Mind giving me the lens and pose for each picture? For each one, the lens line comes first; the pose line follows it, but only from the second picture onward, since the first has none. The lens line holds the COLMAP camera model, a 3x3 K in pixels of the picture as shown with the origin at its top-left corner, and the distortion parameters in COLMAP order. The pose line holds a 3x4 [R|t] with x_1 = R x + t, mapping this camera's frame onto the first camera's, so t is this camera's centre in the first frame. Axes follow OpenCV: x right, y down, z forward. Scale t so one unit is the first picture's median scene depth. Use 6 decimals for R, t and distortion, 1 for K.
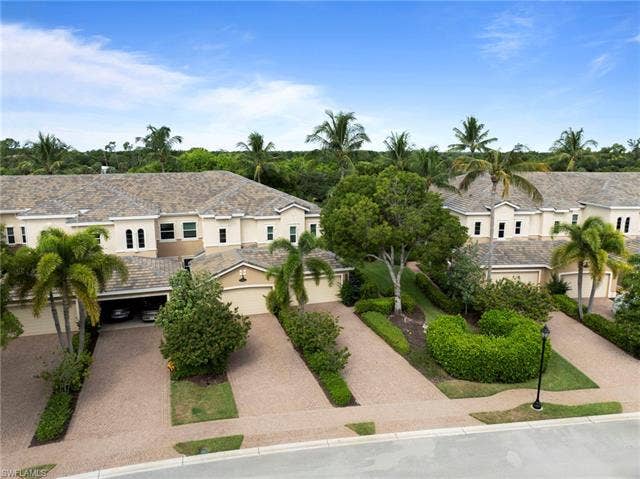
lens RADIAL K [[446.3, 0, 320.0], [0, 446.3, 239.5], [0, 0, 1]] dist [-0.035019, 0.000190]
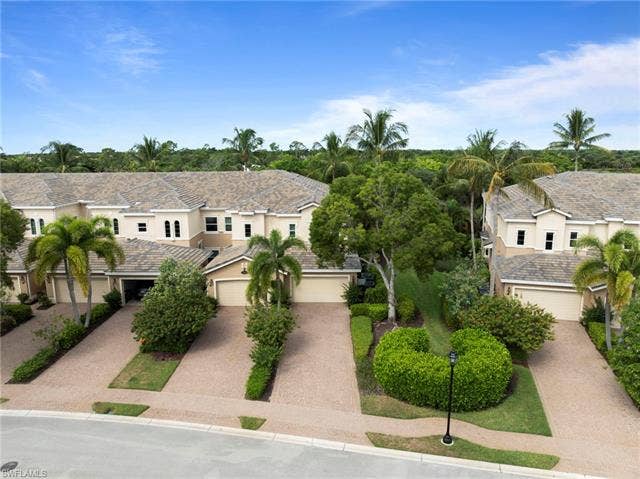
lens RADIAL K [[446.3, 0, 320.0], [0, 446.3, 239.5], [0, 0, 1]] dist [-0.035019, 0.000190]
pose [[0.938951, 0.058443, -0.339050, 0.332416], [-0.057836, 0.998255, 0.011904, -0.010424], [0.339154, 0.008432, 0.940693, 0.051027]]
